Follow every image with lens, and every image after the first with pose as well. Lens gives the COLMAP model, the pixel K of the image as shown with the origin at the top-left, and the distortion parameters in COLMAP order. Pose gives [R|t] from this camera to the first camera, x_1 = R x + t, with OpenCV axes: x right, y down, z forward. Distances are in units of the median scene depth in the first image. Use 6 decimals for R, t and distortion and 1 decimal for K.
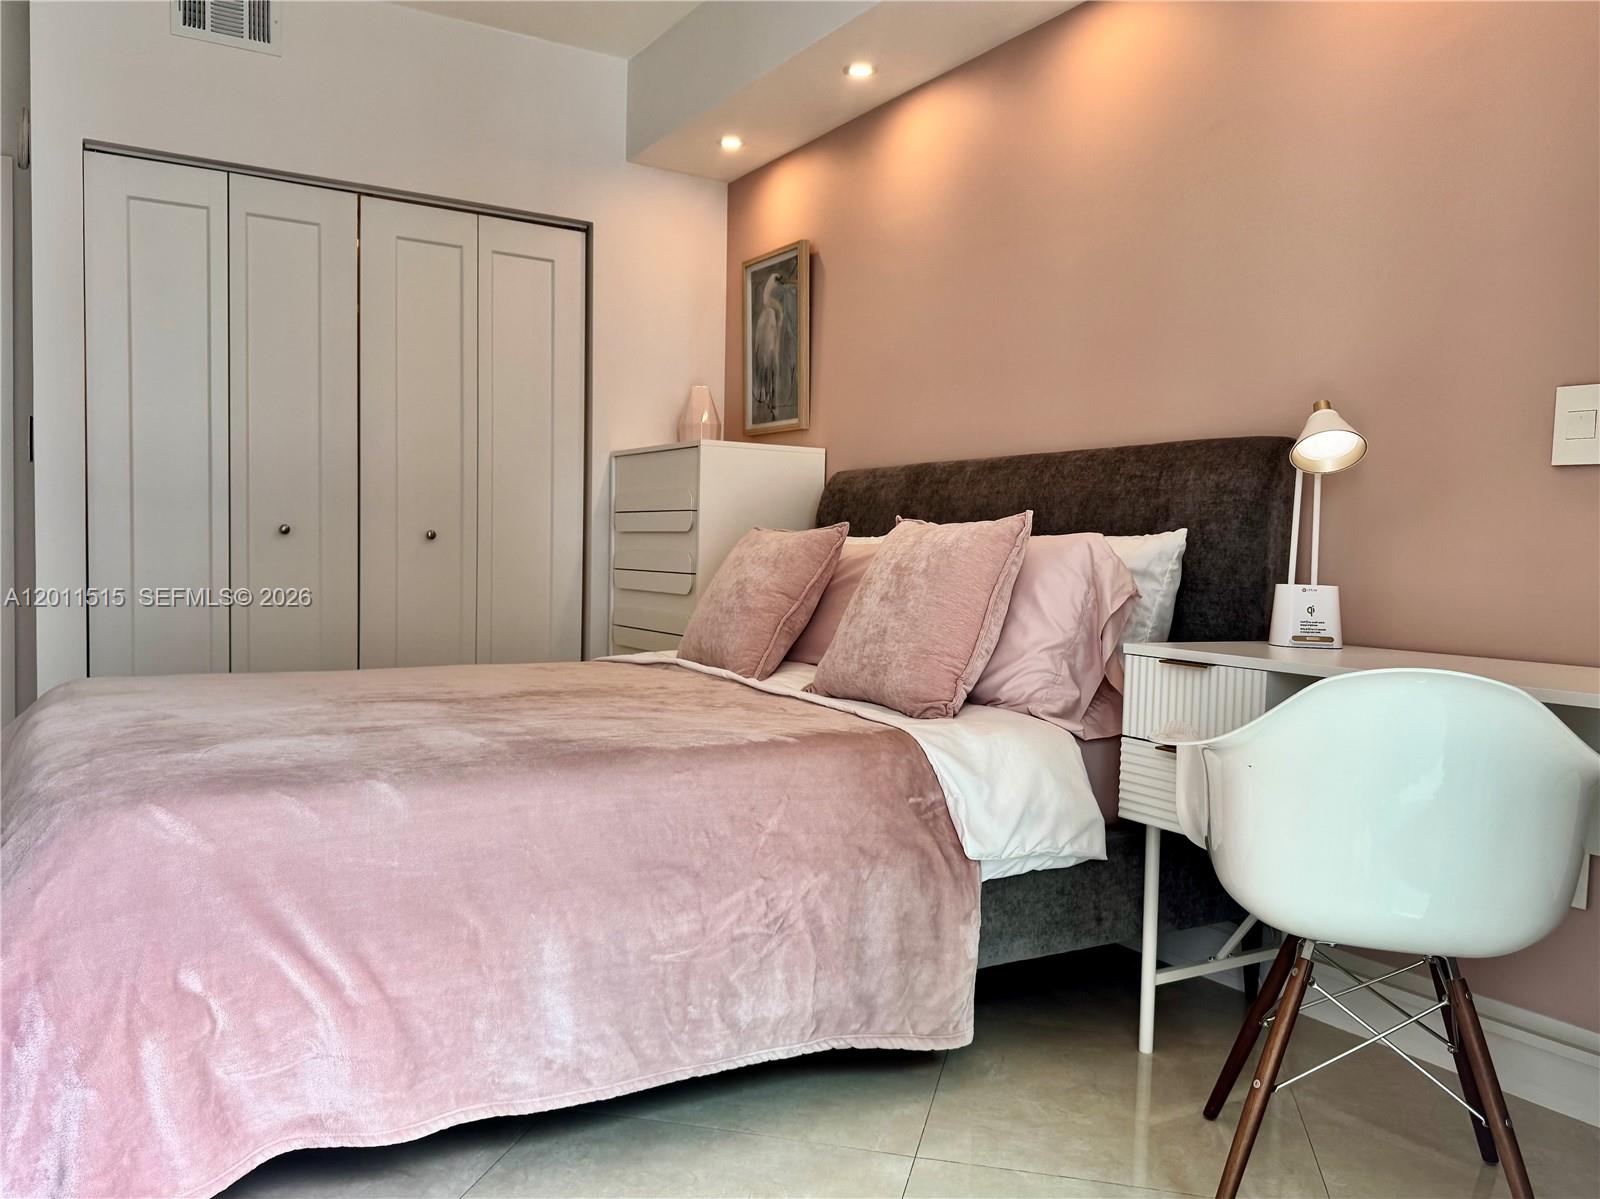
lens RADIAL K [[1240.0, 0, 814.2], [0, 1240.0, 609.4], [0, 0, 1]] dist [0.063090, -0.072396]
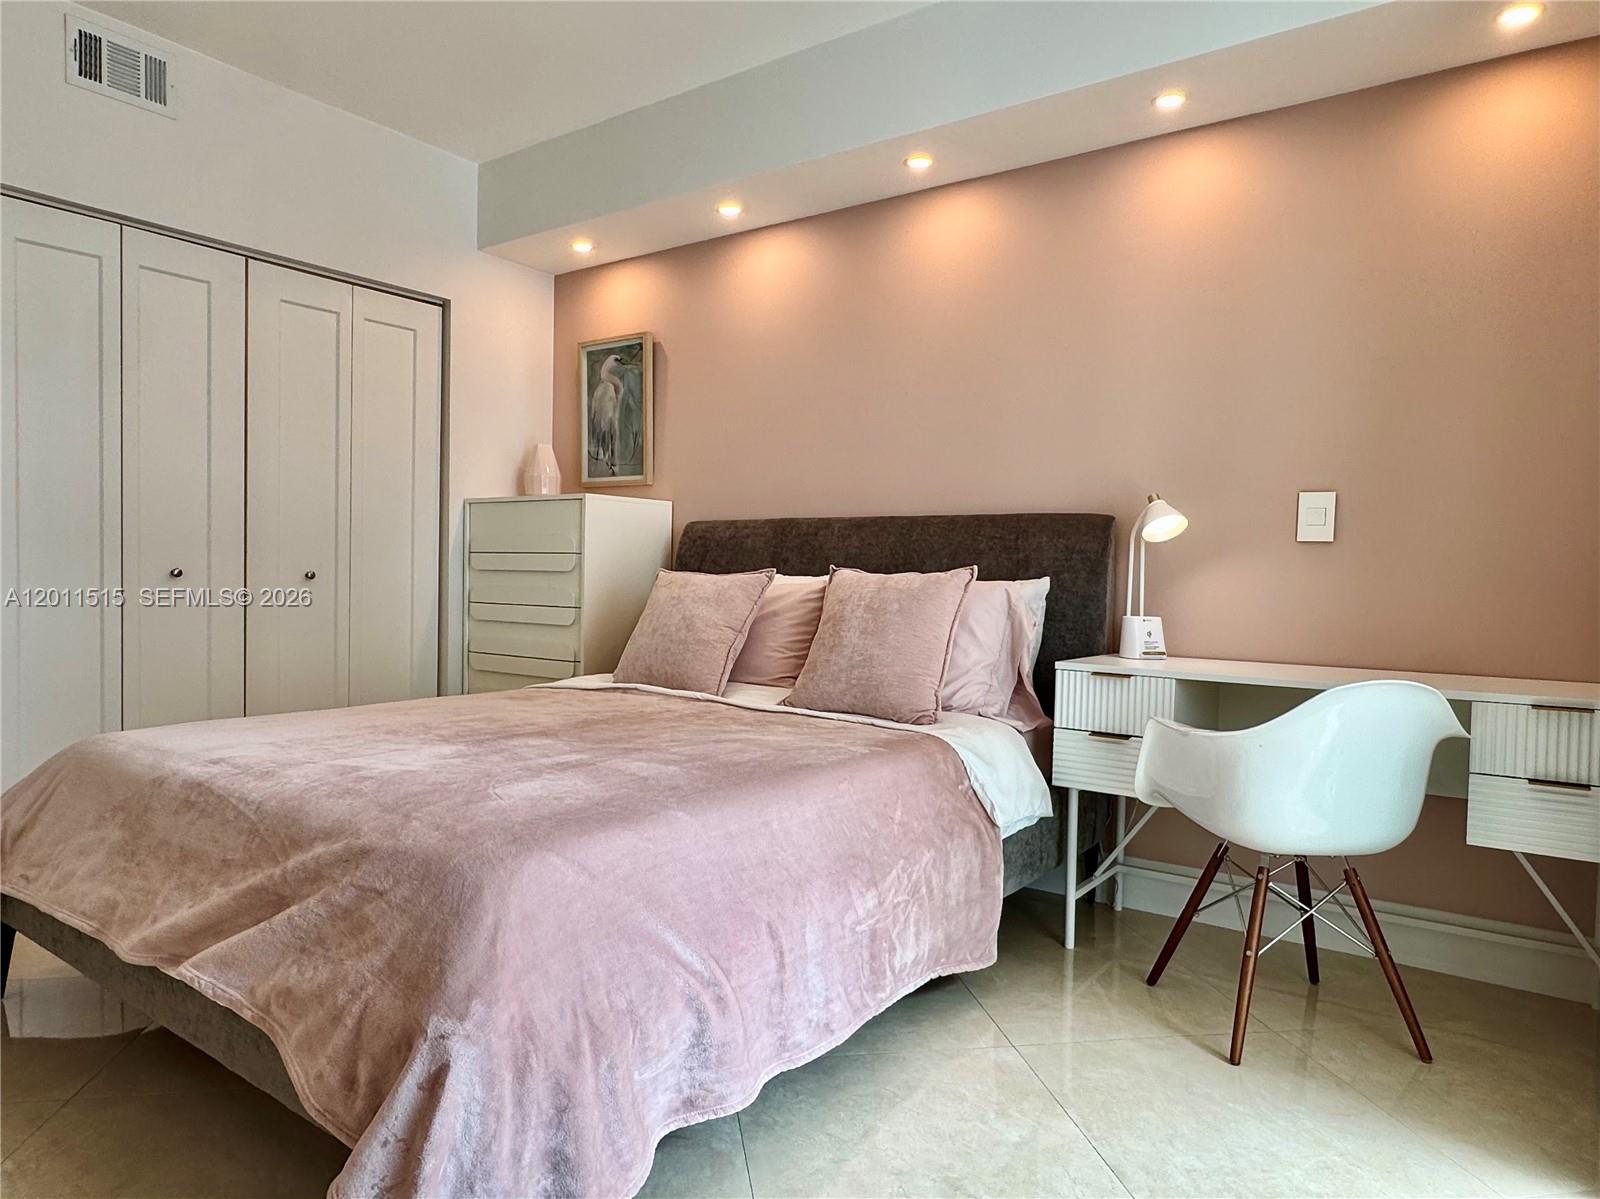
lens RADIAL K [[1015.4, 0, 806.0], [0, 1015.4, 608.7], [0, 0, 1]] dist [-0.026088, 0.025997]
pose [[0.923841, -0.019763, 0.382267, -0.378861], [0.020861, 0.999782, 0.001273, -0.034243], [-0.382208, 0.006798, 0.924051, 0.039047]]
